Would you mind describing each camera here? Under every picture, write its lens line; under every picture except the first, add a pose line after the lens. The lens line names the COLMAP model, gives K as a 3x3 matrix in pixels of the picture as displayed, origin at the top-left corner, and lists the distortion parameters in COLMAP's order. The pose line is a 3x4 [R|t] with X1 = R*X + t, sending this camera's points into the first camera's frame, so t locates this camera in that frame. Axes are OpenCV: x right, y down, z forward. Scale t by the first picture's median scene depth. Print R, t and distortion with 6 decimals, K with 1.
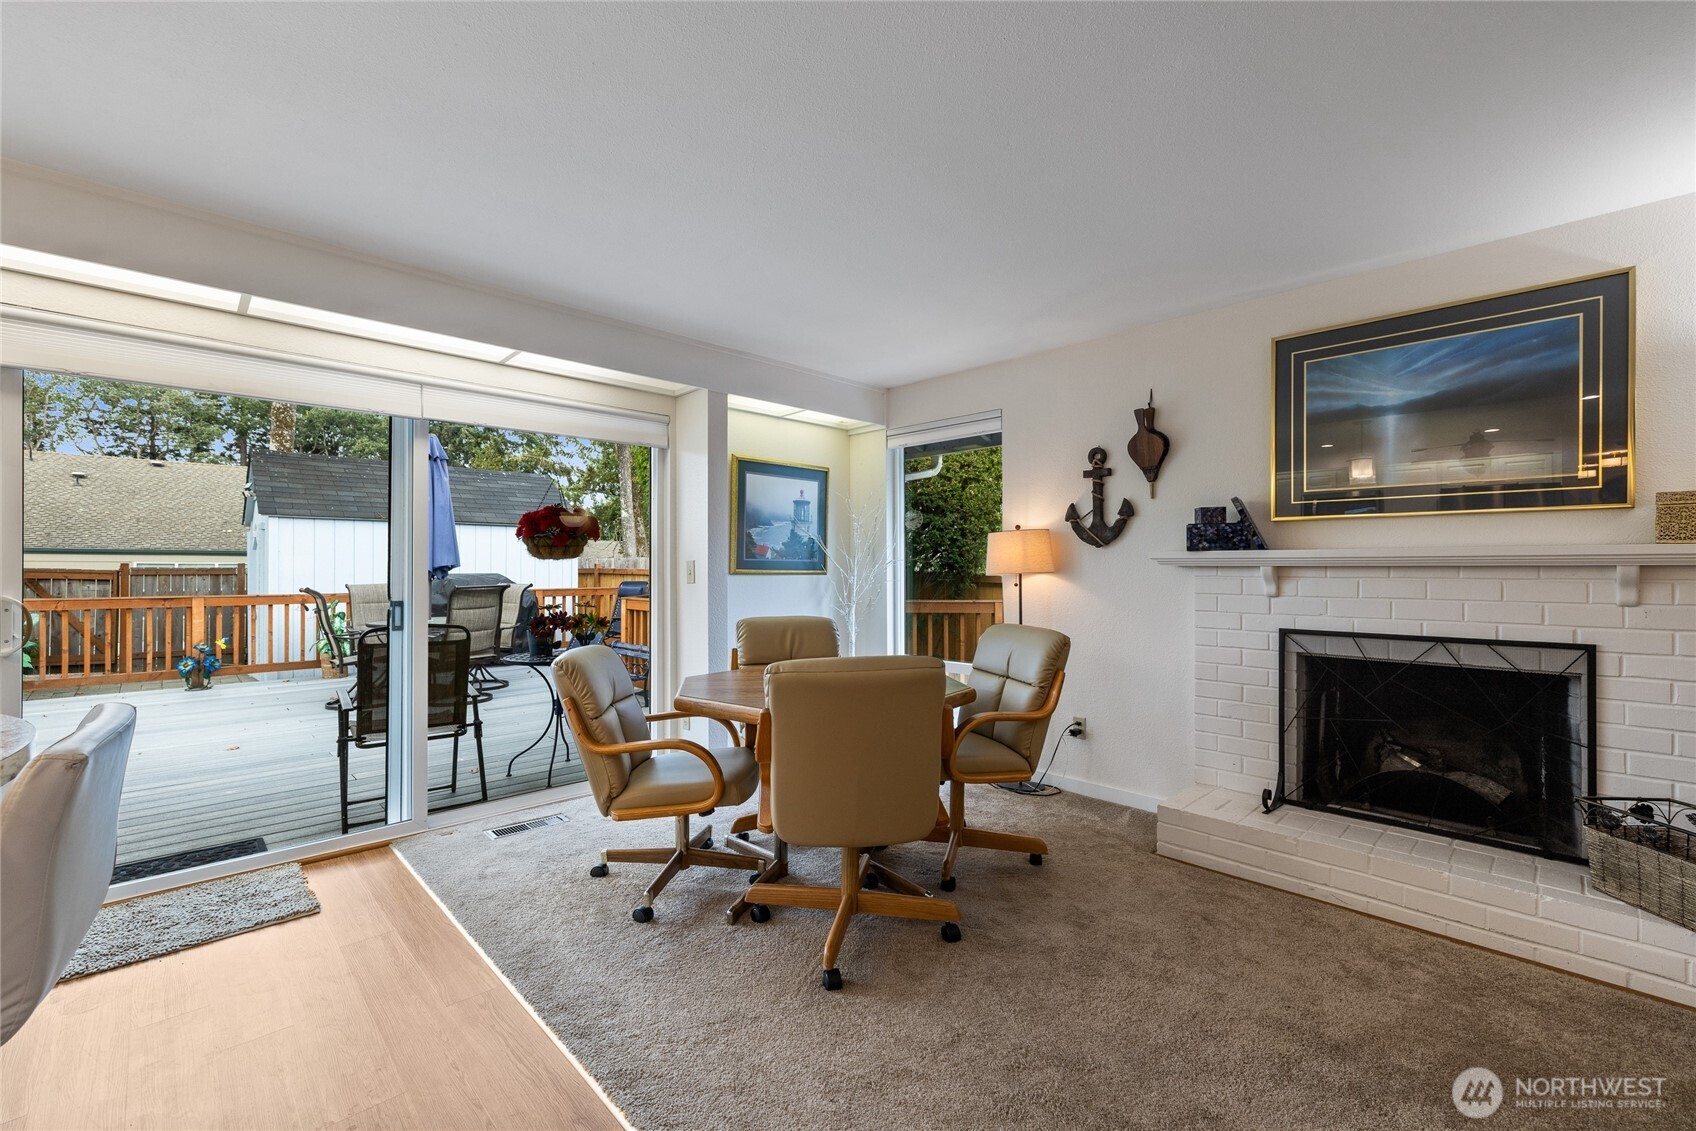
lens RADIAL K [[711.4, 0, 839.0], [0, 711.4, 569.1], [0, 0, 1]] dist [0.001547, 0.000097]
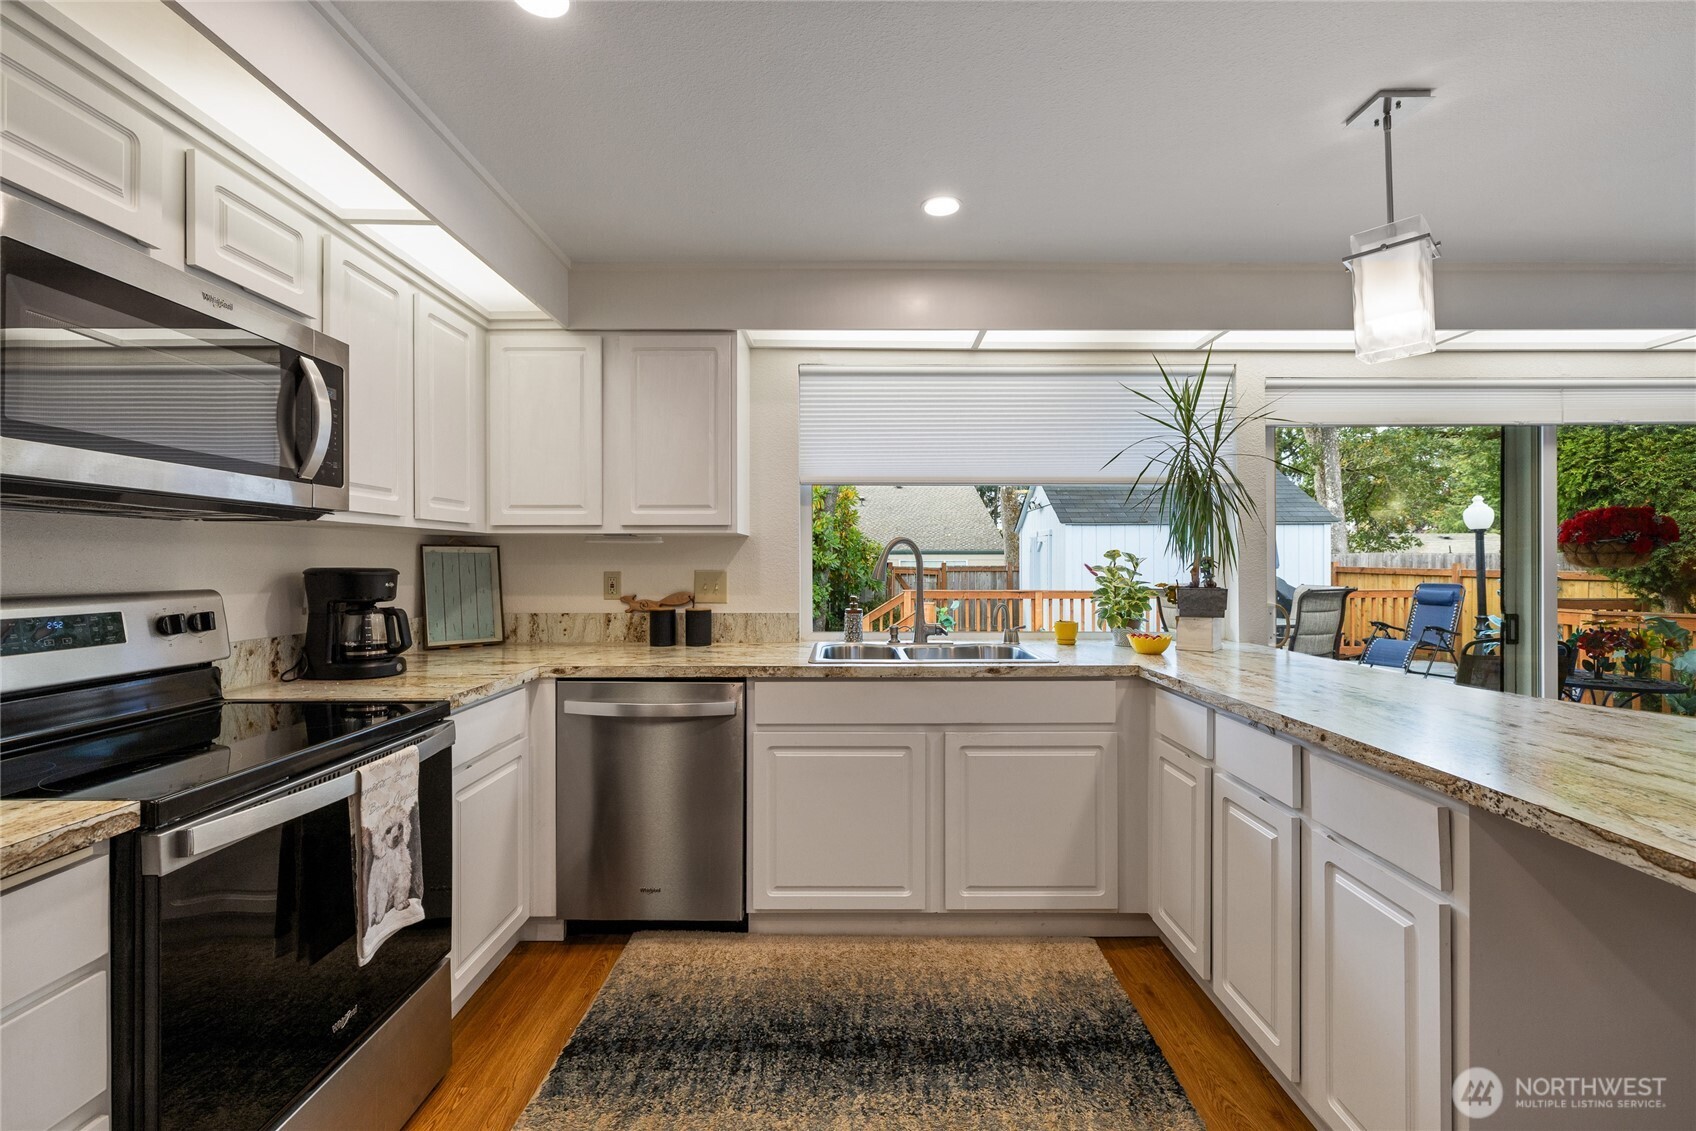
lens RADIAL K [[725.0, 0, 852.1], [0, 725.0, 559.3], [0, 0, 1]] dist [0.001960, 0.000030]
pose [[0.720597, -0.003593, -0.693345, -0.591576], [0.000561, 0.999989, -0.004599, -0.026631], [0.693354, 0.002925, 0.720591, -0.356533]]
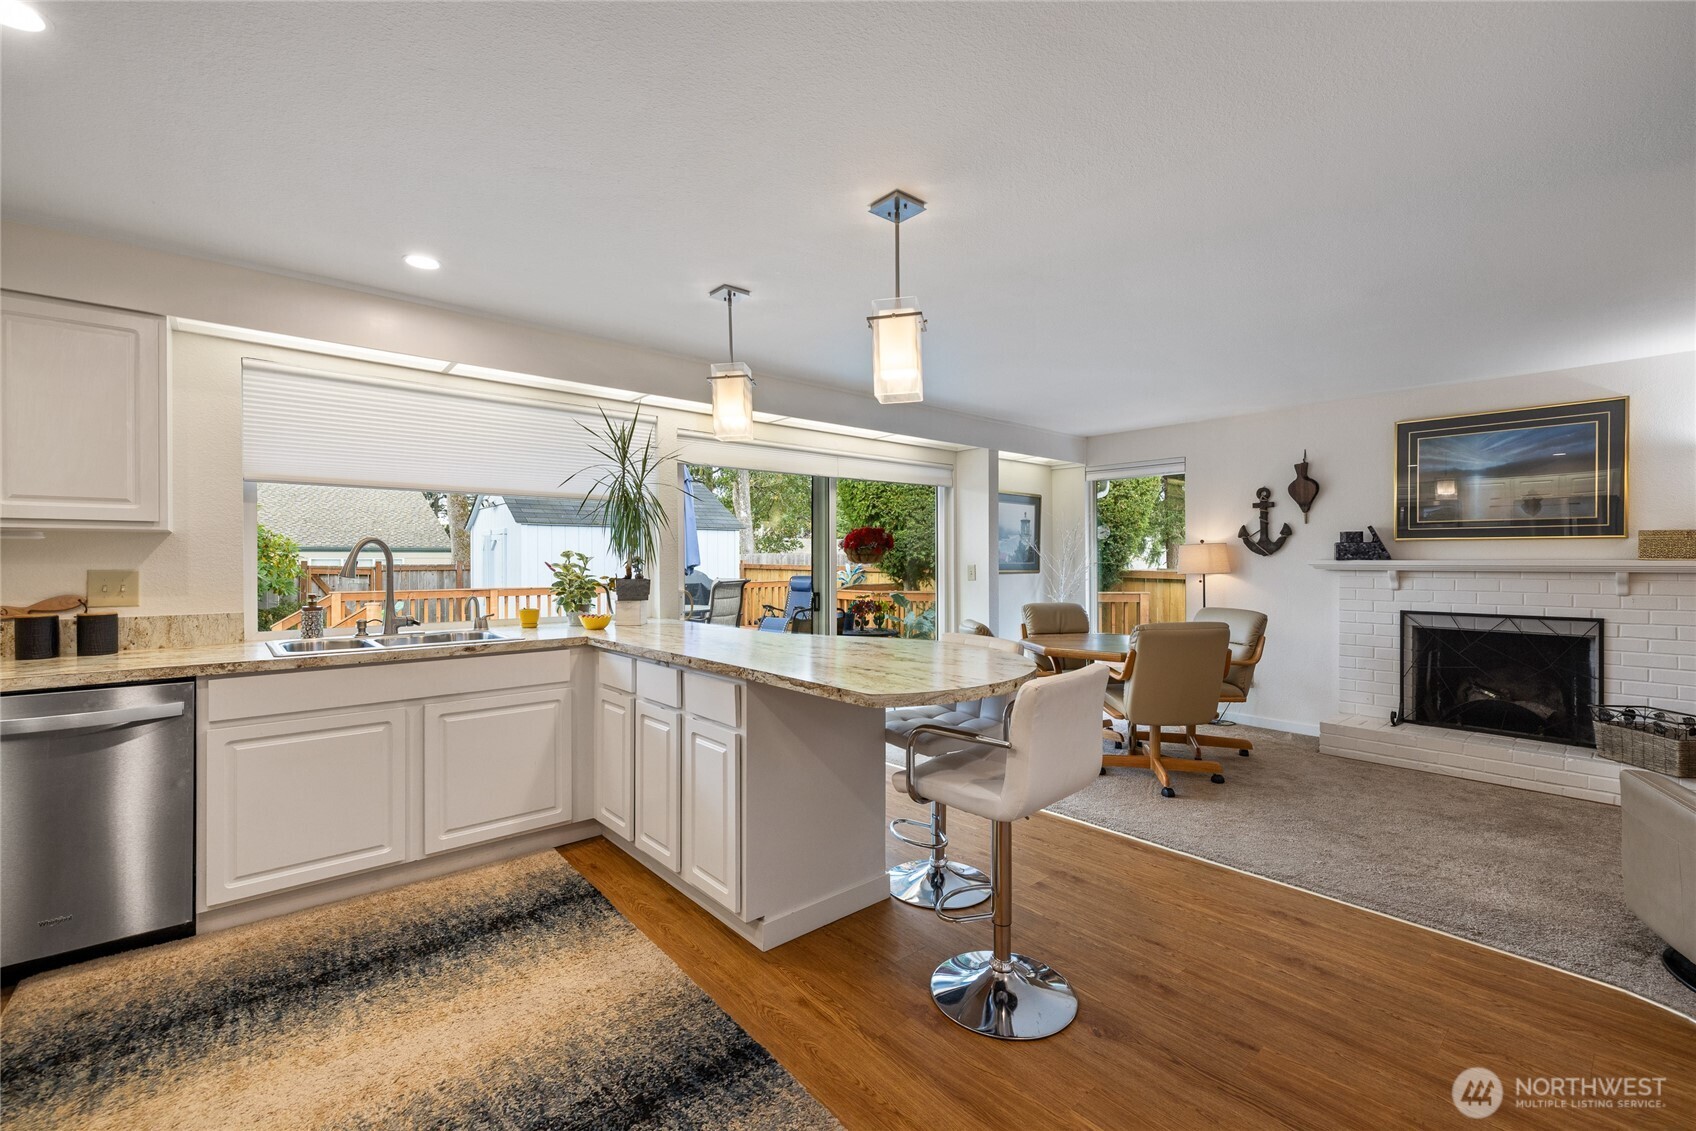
lens RADIAL K [[714.7, 0, 841.4], [0, 714.7, 564.0], [0, 0, 1]] dist [0.002410, -0.000103]
pose [[0.998511, -0.001449, -0.054541, -0.486647], [0.001720, 0.999986, 0.004930, -0.026208], [0.054533, -0.005016, 0.998499, -0.592895]]
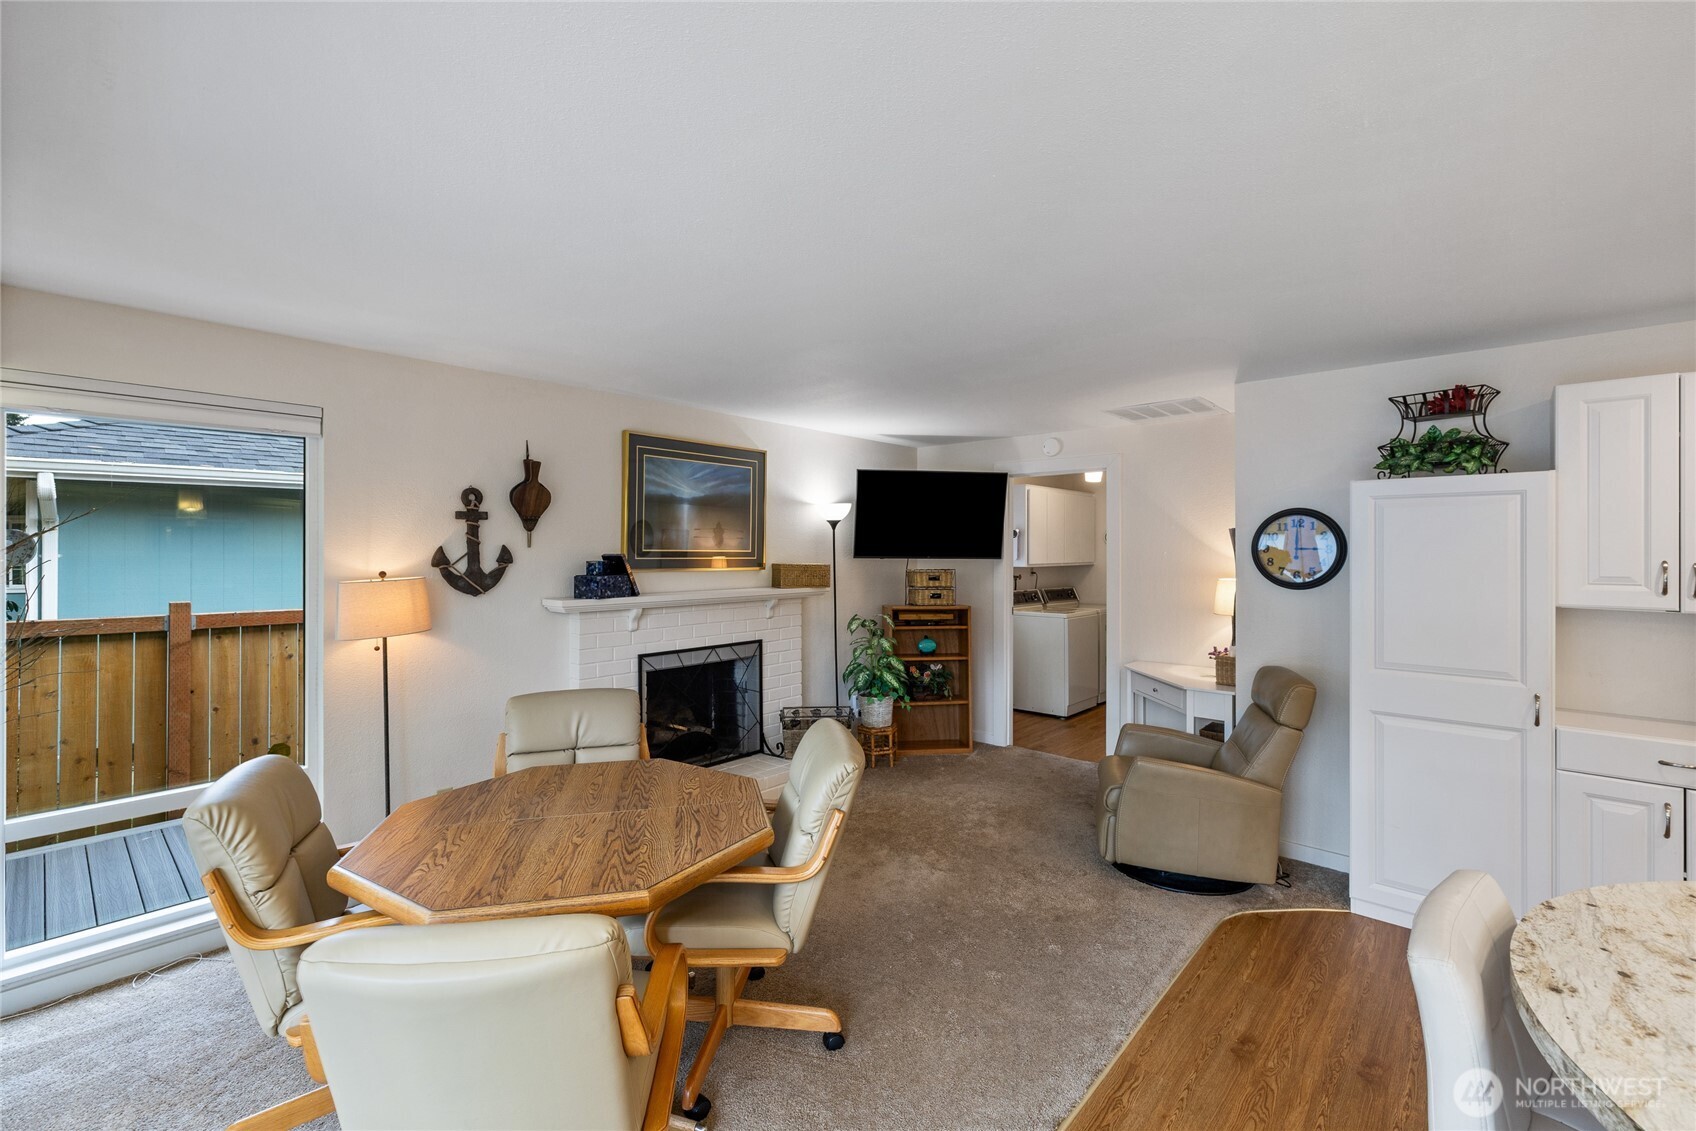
lens RADIAL K [[708.5, 0, 848.0], [0, 708.5, 565.5], [0, 0, 1]] dist [0.000645, 0.000045]
pose [[-0.067509, -0.018562, 0.997546, -0.672322], [0.001598, 0.999824, 0.018713, -0.099424], [-0.997717, 0.002857, -0.067468, 0.663438]]
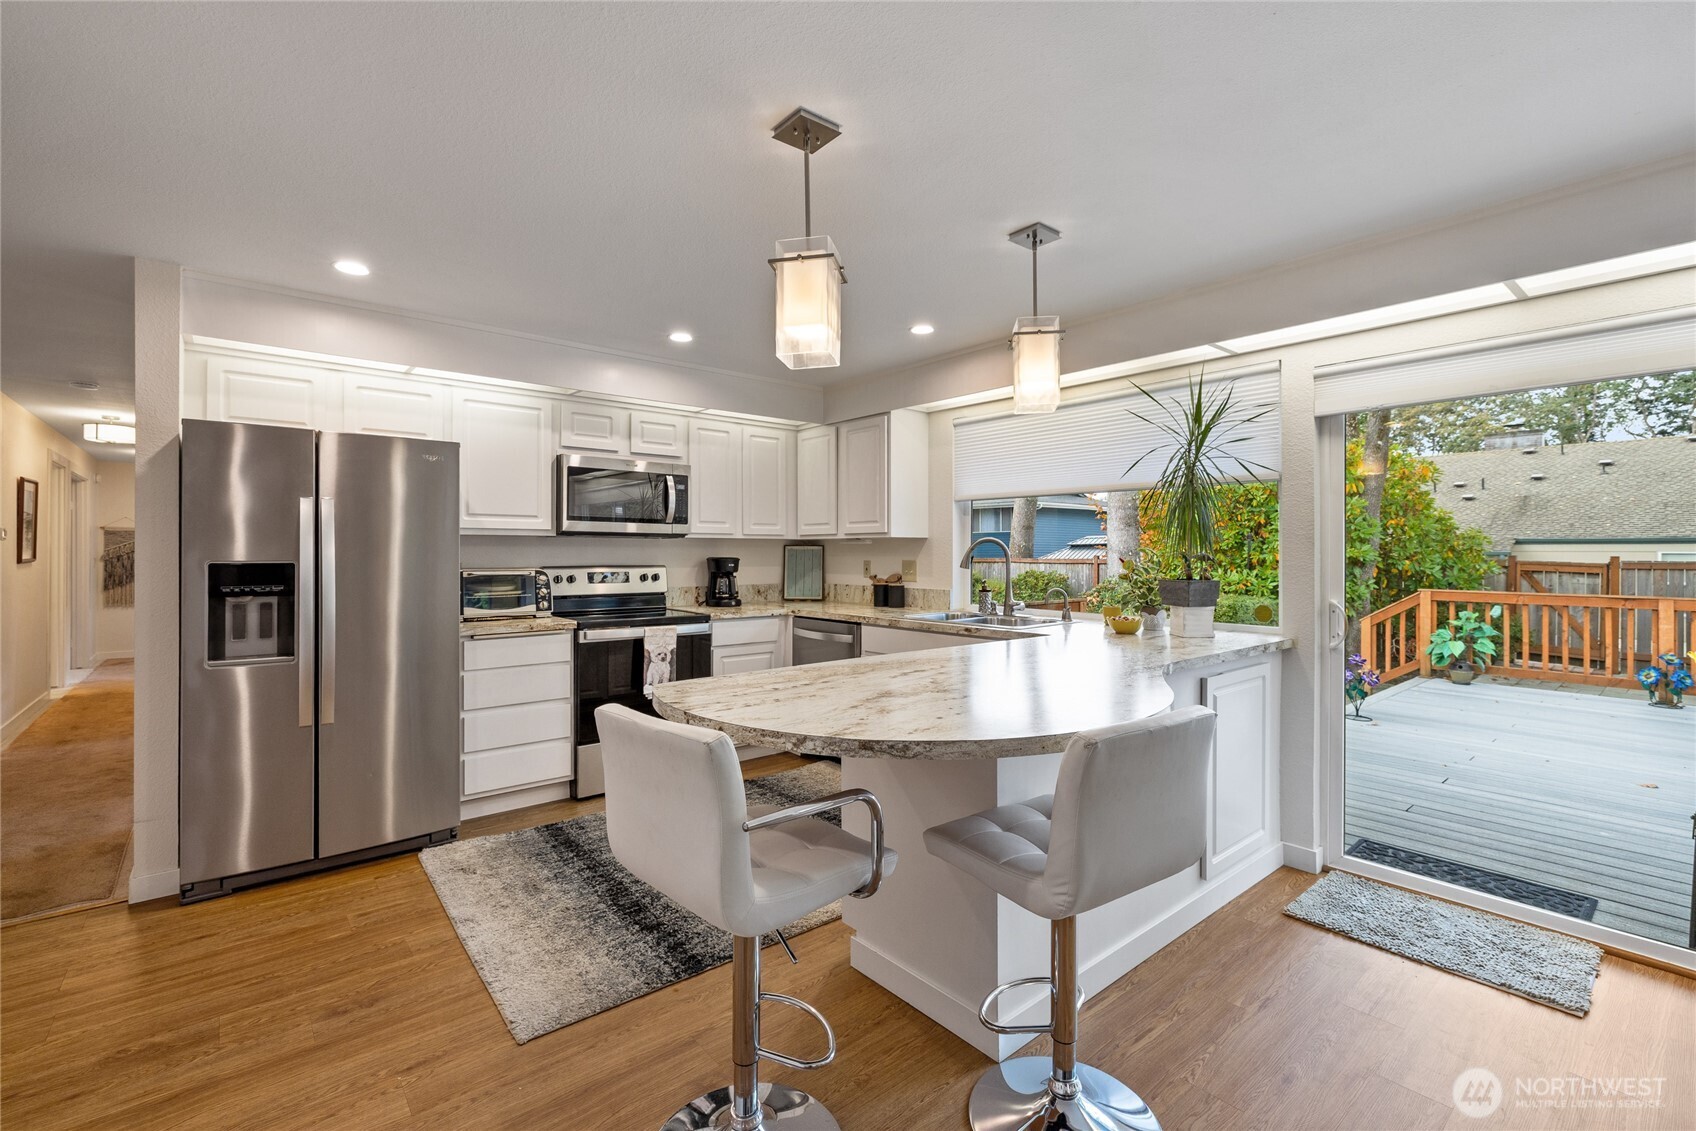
lens RADIAL K [[736.2, 0, 849.1], [0, 736.2, 547.1], [0, 0, 1]] dist [-0.000114, 0.000156]
pose [[-0.067398, -0.008896, -0.997686, 0.124178], [-0.002426, 0.999959, -0.008752, -0.030377], [0.997723, 0.001831, -0.067417, 0.186083]]
